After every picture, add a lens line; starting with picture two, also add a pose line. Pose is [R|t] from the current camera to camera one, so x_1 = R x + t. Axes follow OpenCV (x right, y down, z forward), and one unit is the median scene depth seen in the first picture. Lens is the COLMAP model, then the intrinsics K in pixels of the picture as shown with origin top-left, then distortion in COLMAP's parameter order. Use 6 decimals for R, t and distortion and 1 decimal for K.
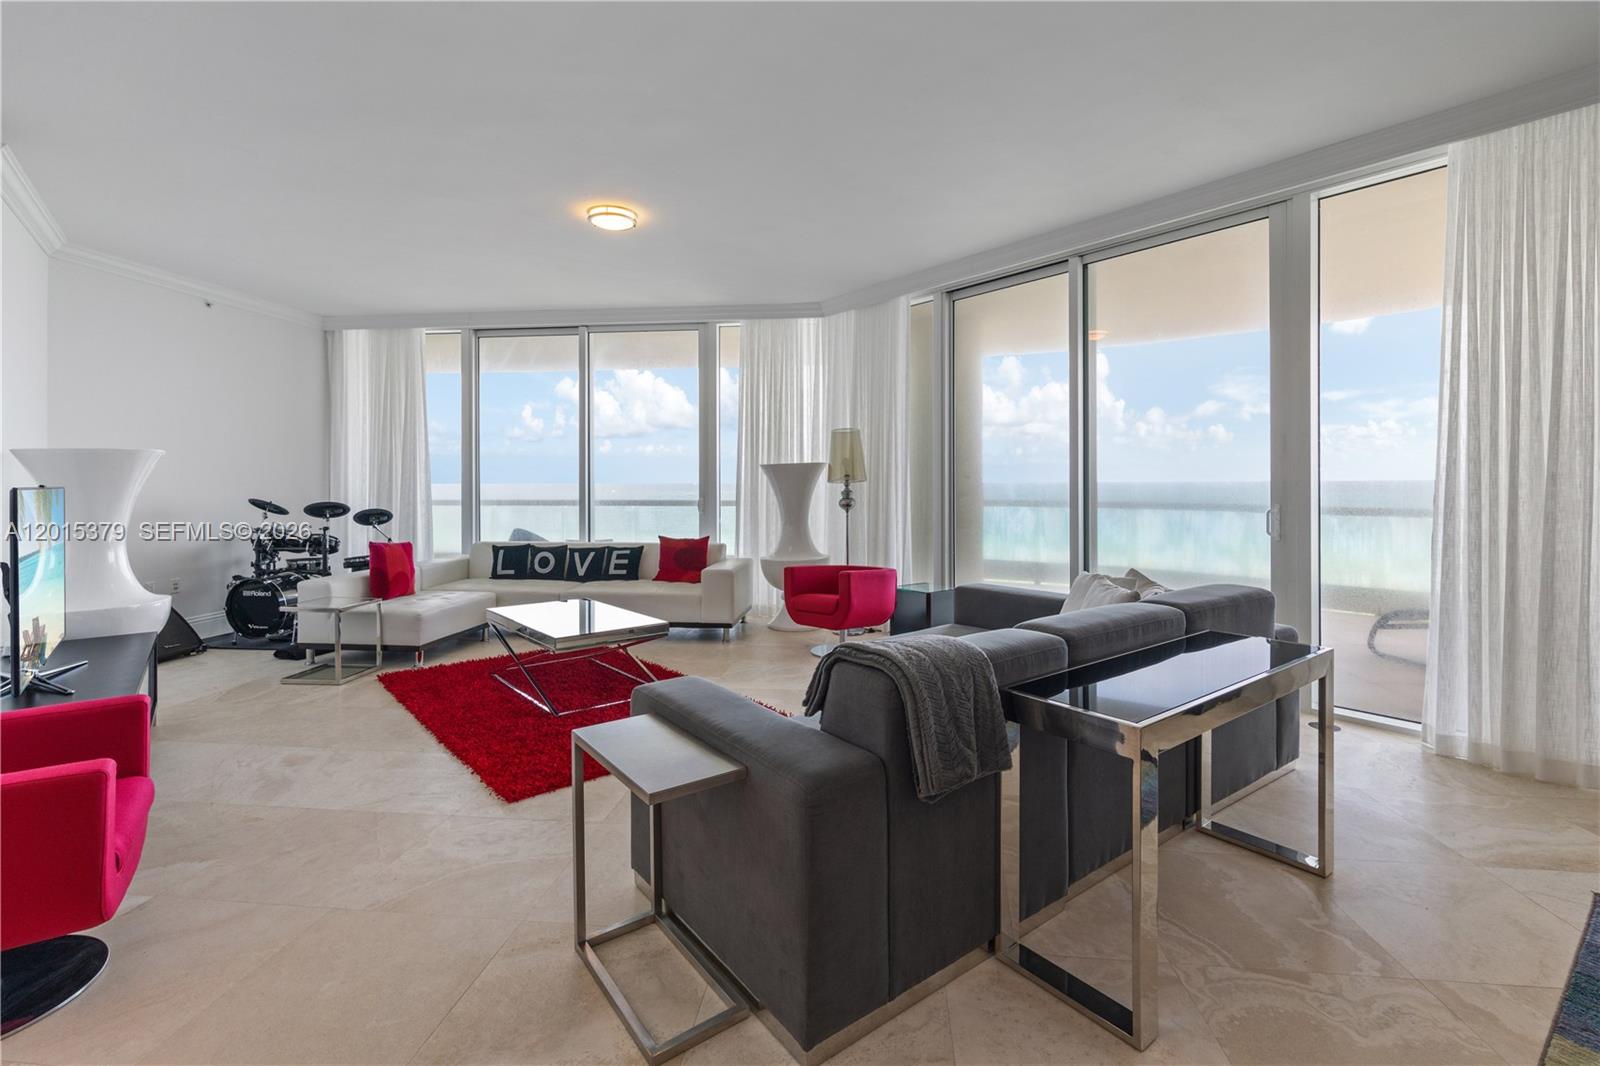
lens RADIAL K [[709.5, 0, 796.1], [0, 709.5, 482.3], [0, 0, 1]] dist [-0.003067, -0.000225]
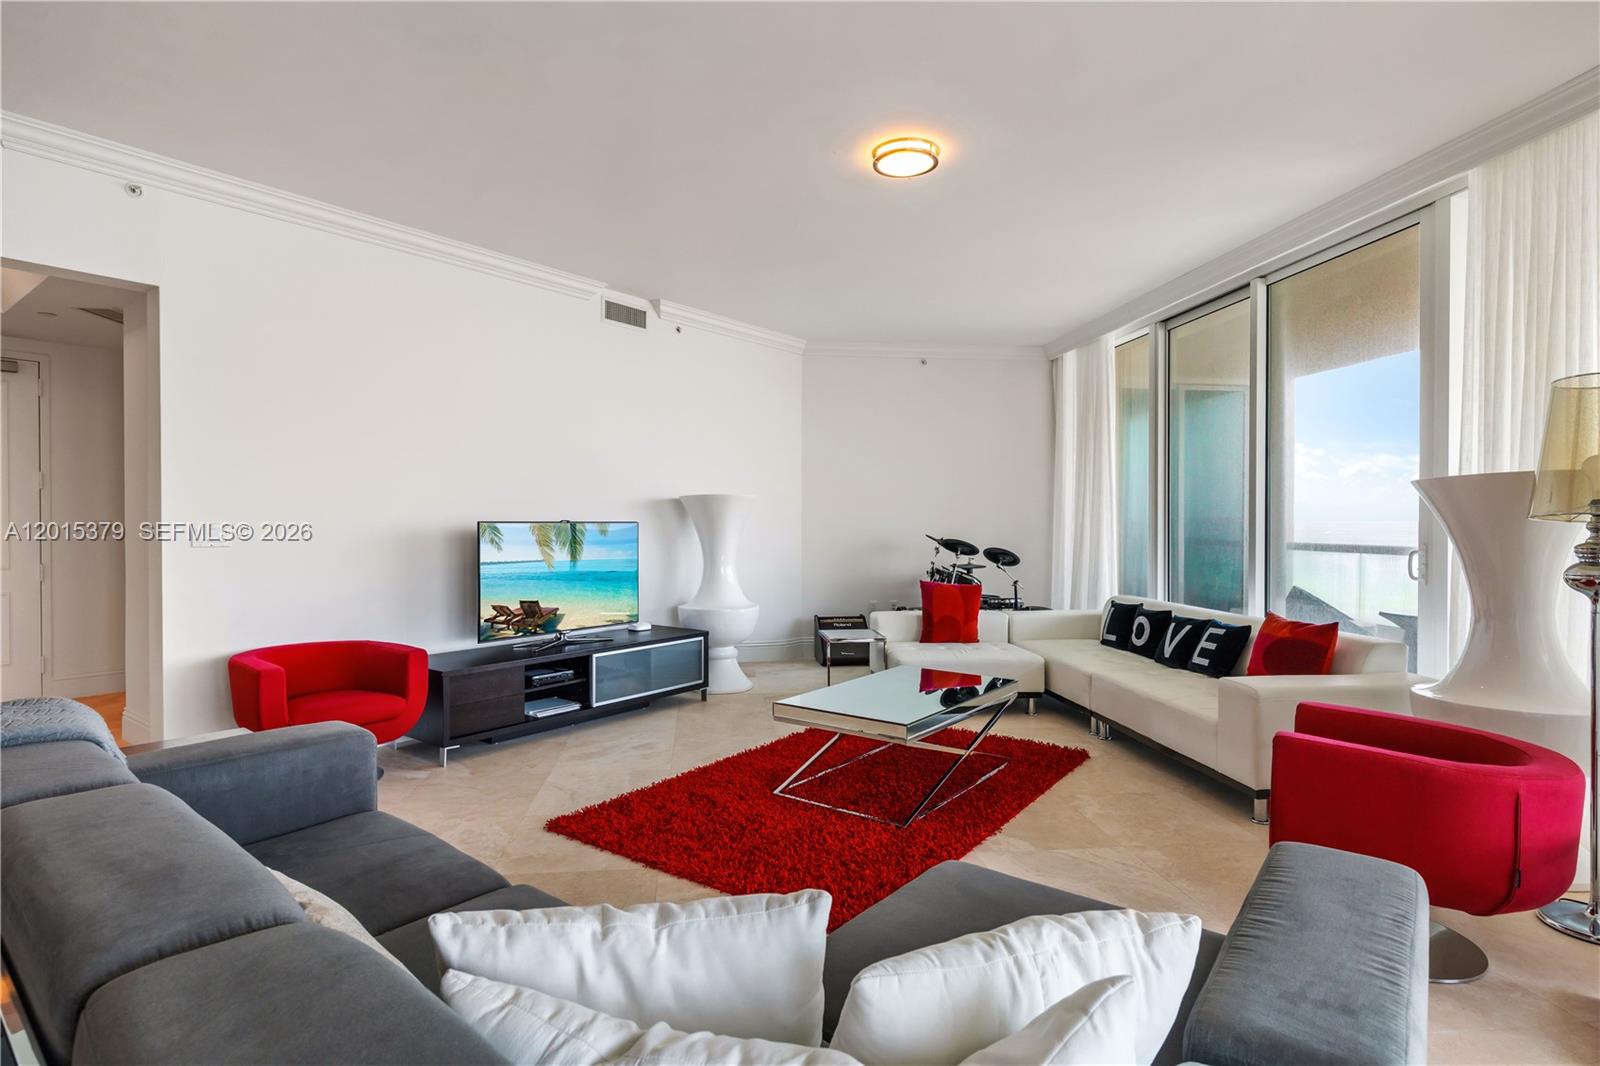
lens RADIAL K [[800.7, 0, 799.0], [0, 800.7, 547.0], [0, 0, 1]] dist [-0.029922, -0.000022]
pose [[0.232409, 0.033006, -0.972058, 0.355968], [-0.000253, 0.999426, 0.033875, 0.000620], [0.972618, -0.007627, 0.232284, 0.488401]]
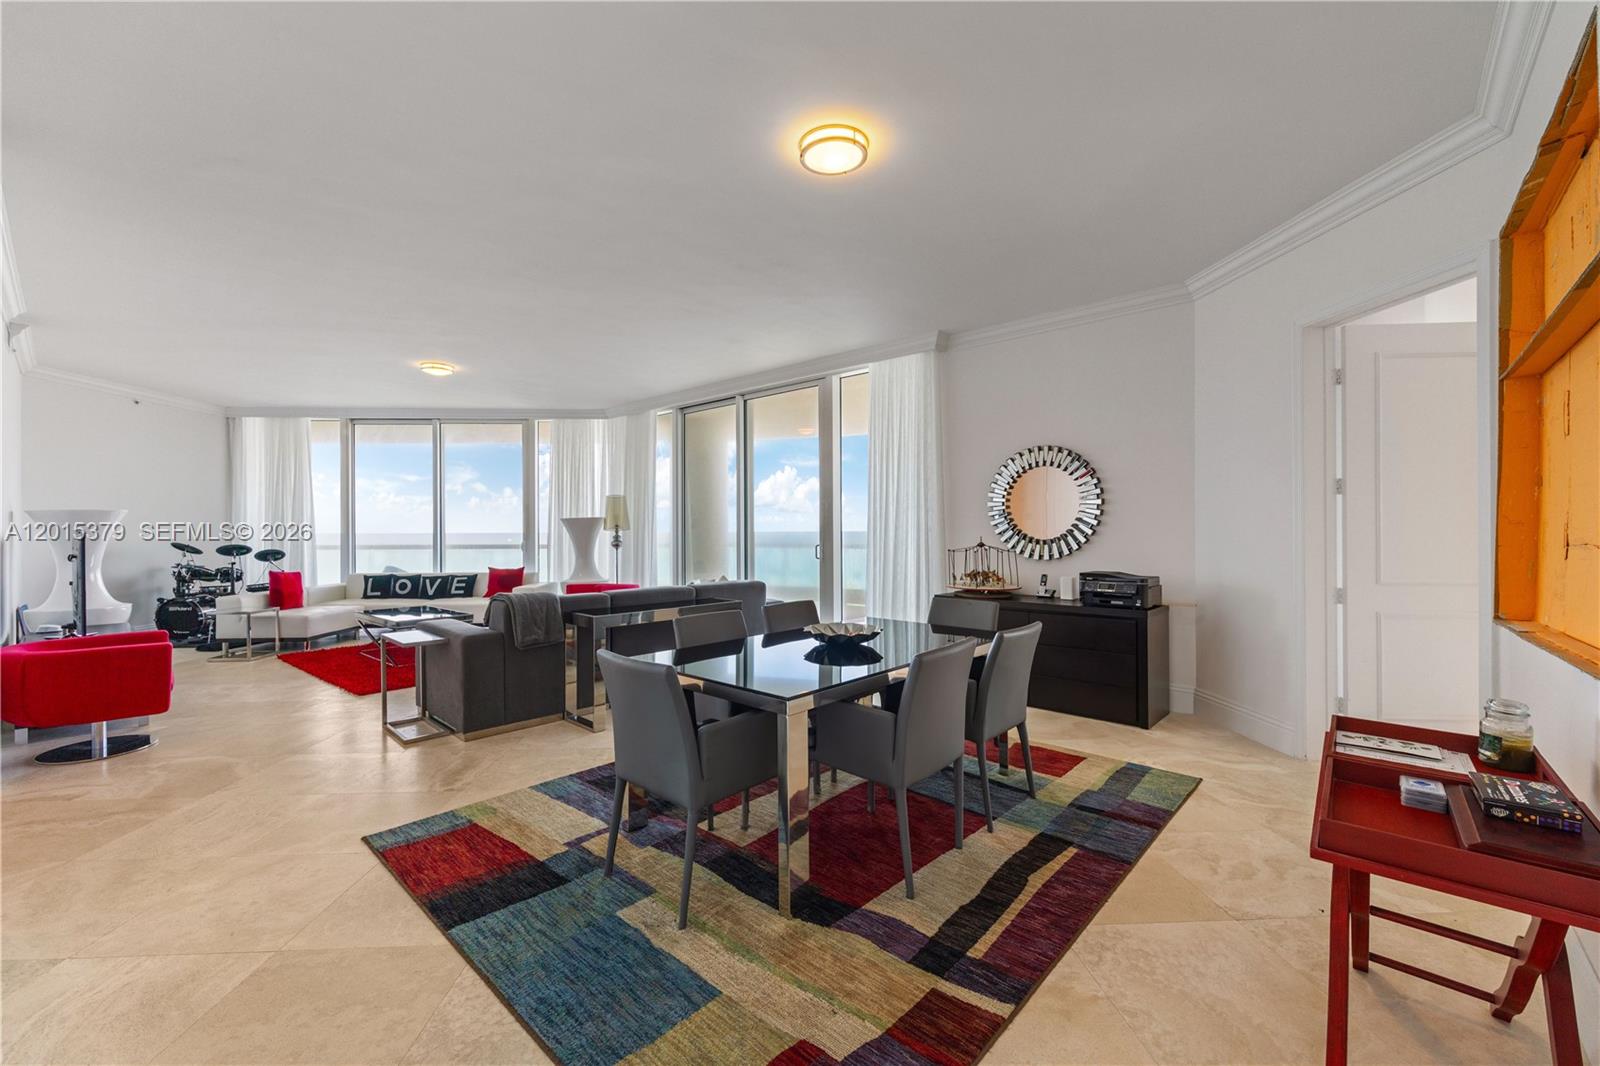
lens RADIAL K [[642.6, 0, 790.9], [0, 642.6, 531.1], [0, 0, 1]] dist [-0.002226, 0.000493]
pose [[0.986983, -0.001605, 0.160819, 0.213996], [0.001171, 0.999995, 0.002789, -0.001506], [-0.160823, -0.002565, 0.986980, -0.413960]]
